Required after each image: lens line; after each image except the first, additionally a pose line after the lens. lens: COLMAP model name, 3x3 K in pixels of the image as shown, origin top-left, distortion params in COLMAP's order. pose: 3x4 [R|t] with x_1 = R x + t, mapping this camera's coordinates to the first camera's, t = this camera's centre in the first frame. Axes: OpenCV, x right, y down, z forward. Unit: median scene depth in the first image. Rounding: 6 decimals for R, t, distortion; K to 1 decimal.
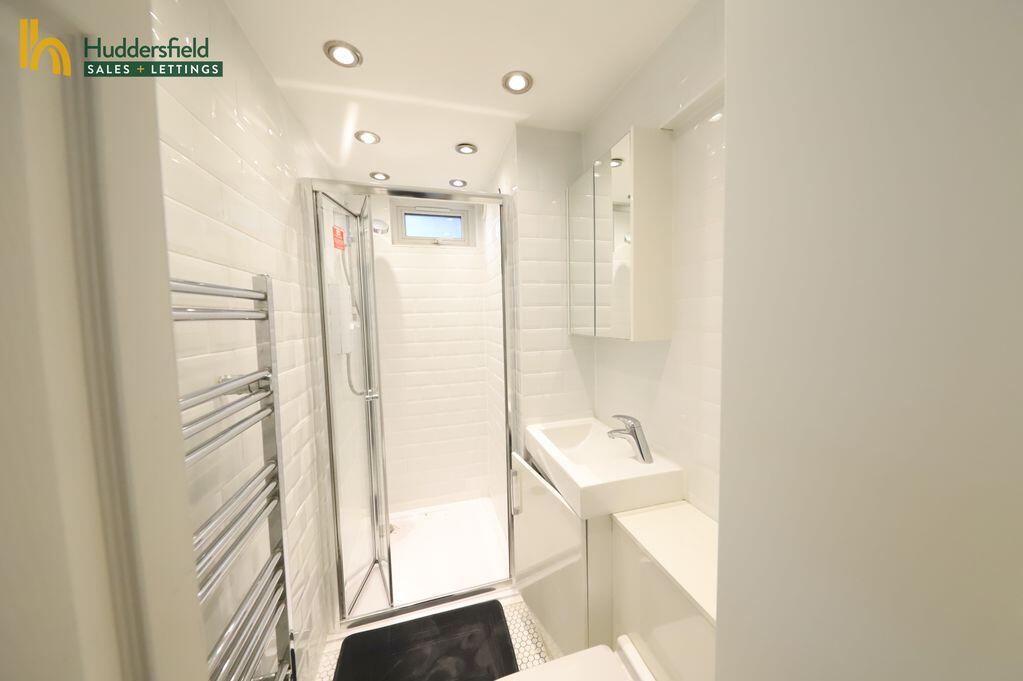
lens RADIAL K [[335.7, 0, 516.5], [0, 335.7, 341.0], [0, 0, 1]] dist [0.000686, -0.000128]
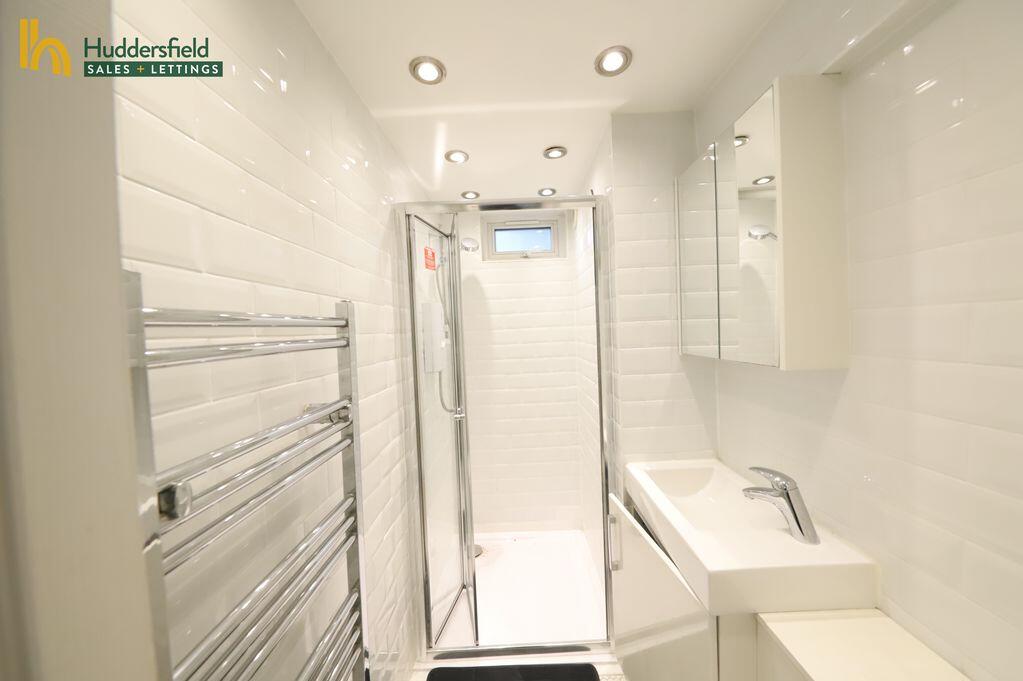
lens RADIAL K [[335.7, 0, 516.5], [0, 335.7, 341.0], [0, 0, 1]] dist [0.000686, -0.000128]
pose [[0.963292, -0.007362, -0.268356, -0.008289], [-0.001249, 0.999490, -0.031904, -0.027307], [0.268454, 0.031068, 0.962791, 0.108644]]
